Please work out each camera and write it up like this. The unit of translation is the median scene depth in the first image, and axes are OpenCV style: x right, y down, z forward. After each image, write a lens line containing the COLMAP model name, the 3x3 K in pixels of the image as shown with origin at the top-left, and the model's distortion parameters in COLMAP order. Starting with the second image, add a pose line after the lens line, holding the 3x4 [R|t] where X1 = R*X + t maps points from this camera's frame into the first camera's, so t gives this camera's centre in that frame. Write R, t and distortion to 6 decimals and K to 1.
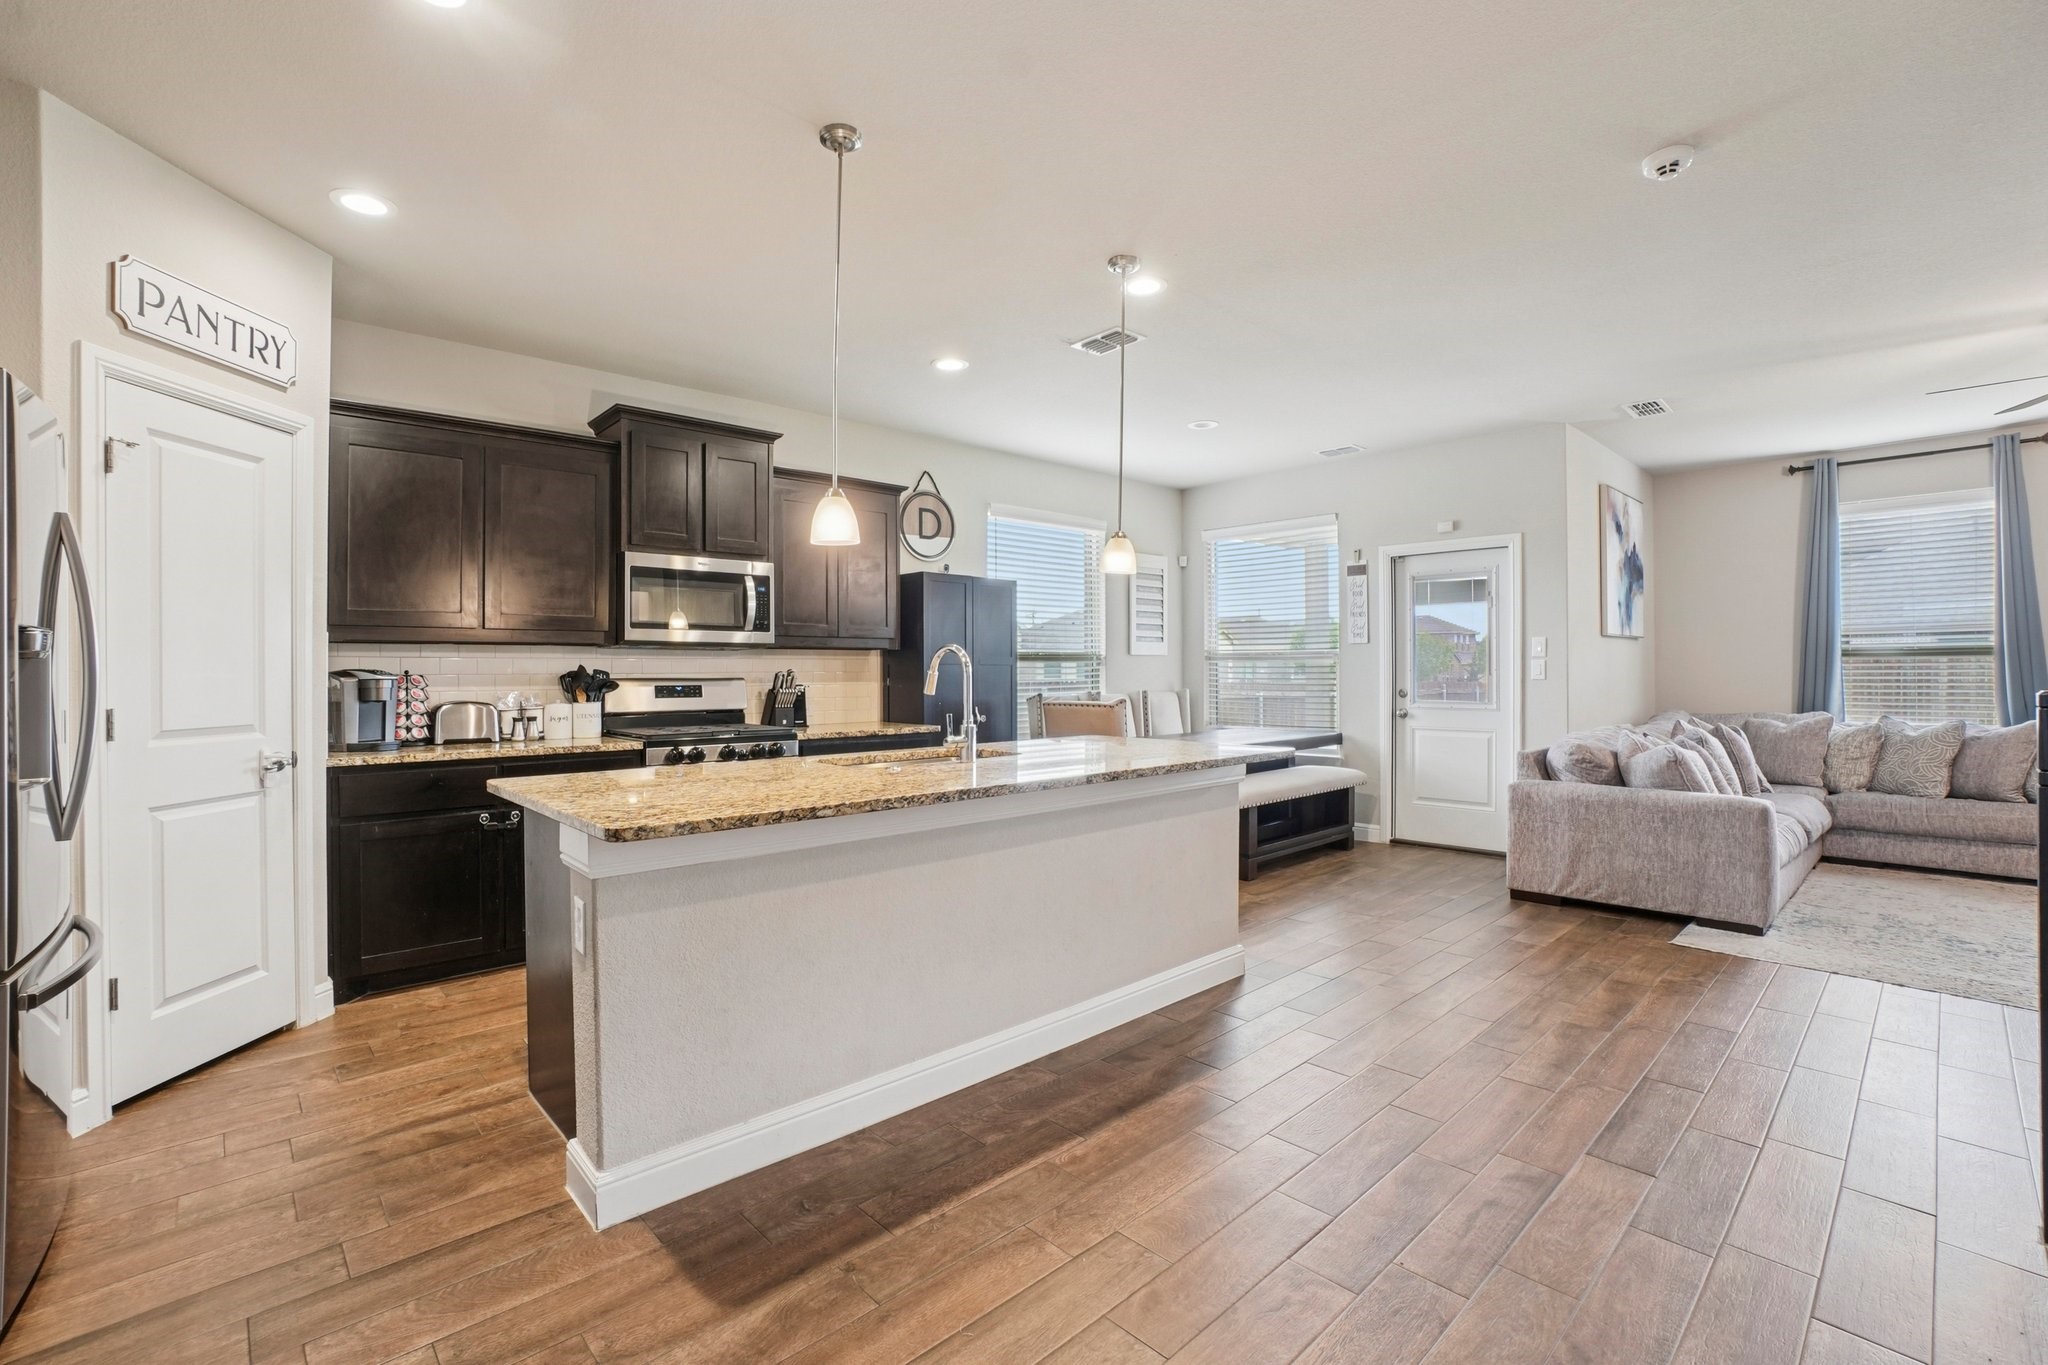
lens RADIAL K [[903.2, 0, 999.6], [0, 903.2, 674.3], [0, 0, 1]] dist [-0.053737, 0.016841]
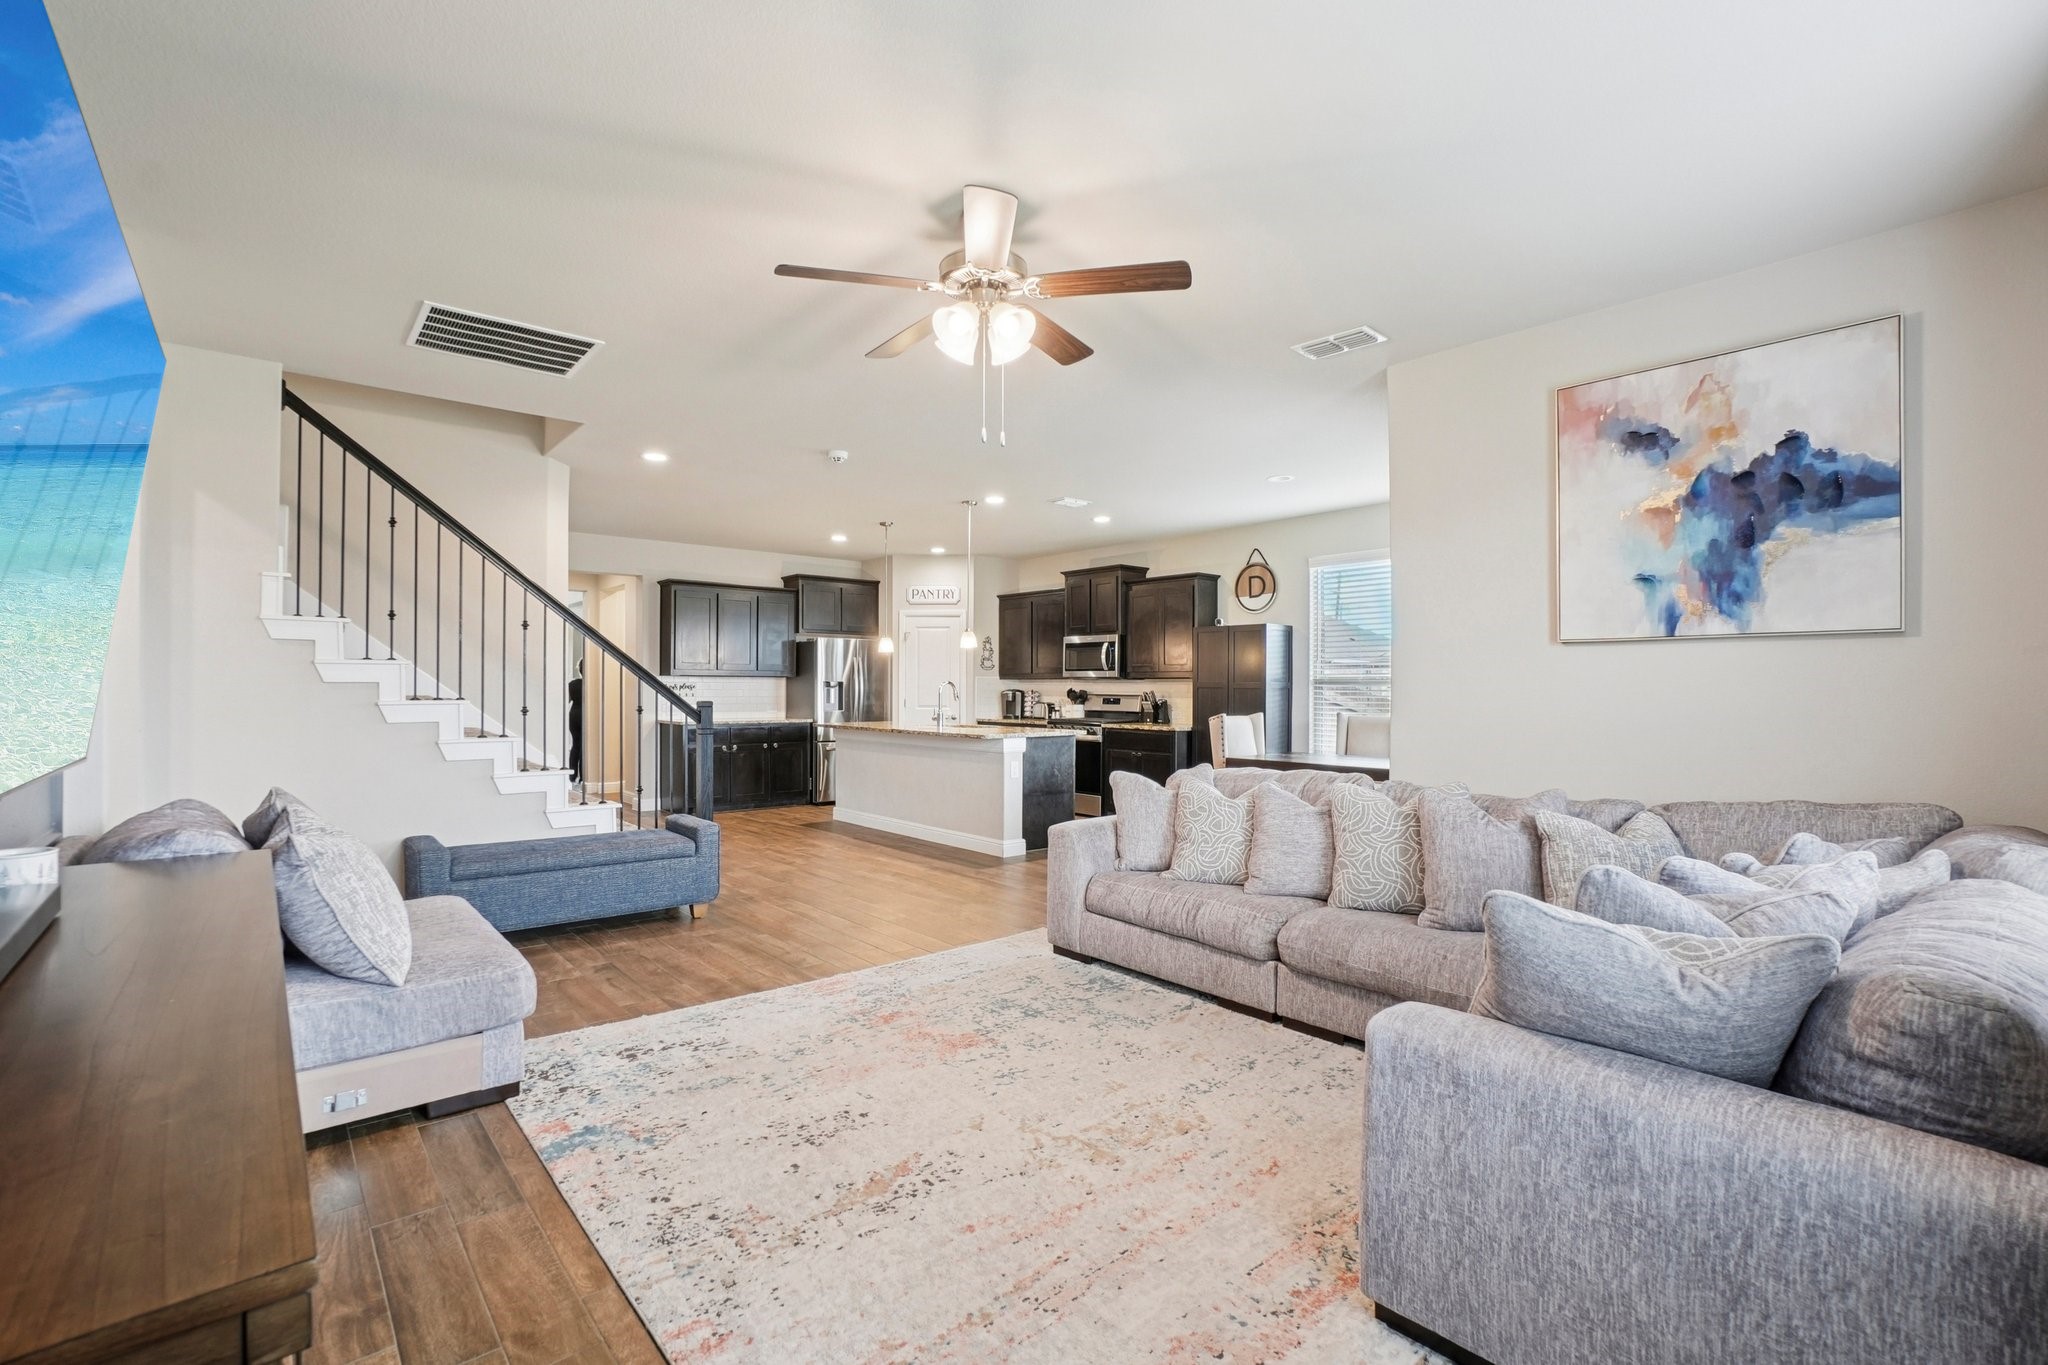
lens RADIAL K [[903.2, 0, 1003.9], [0, 903.2, 691.4], [0, 0, 1]] dist [-0.053737, 0.016841]
pose [[-0.029828, 0.007479, -0.999527, 1.763814], [-0.009040, 0.999929, 0.007752, -0.017231], [0.999514, 0.009267, -0.029759, 0.880349]]
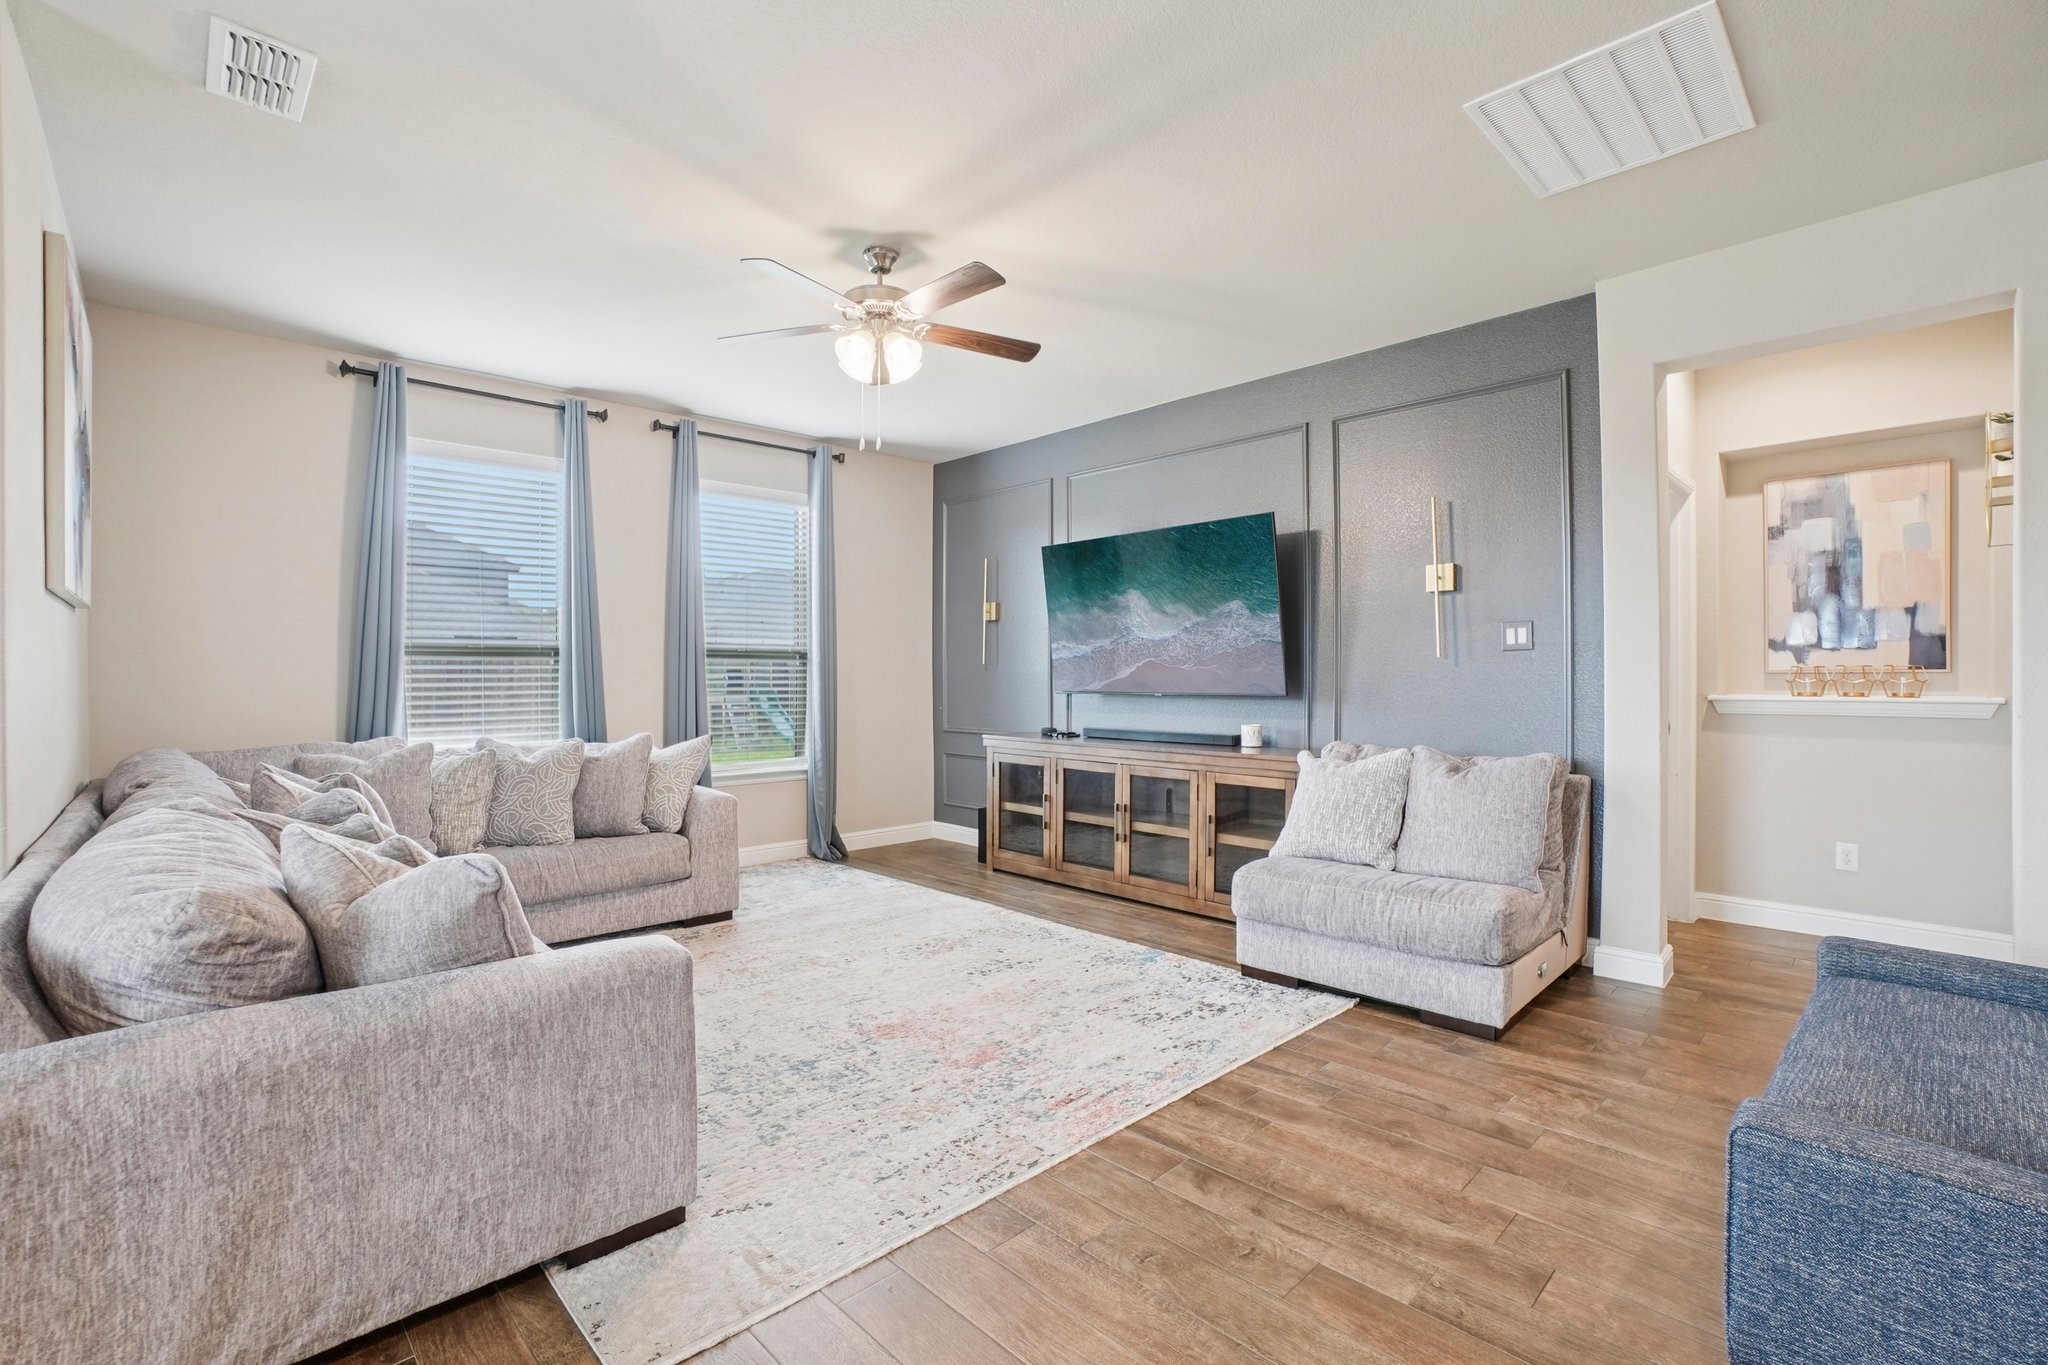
lens RADIAL K [[903.2, 0, 1016.4], [0, 903.2, 672.1], [0, 0, 1]] dist [-0.053737, 0.016841]
pose [[-0.034762, 0.007293, 0.999369, 0.344263], [0.007061, 0.999950, -0.007052, 0.002098], [-0.999371, 0.006812, -0.034812, 0.755756]]
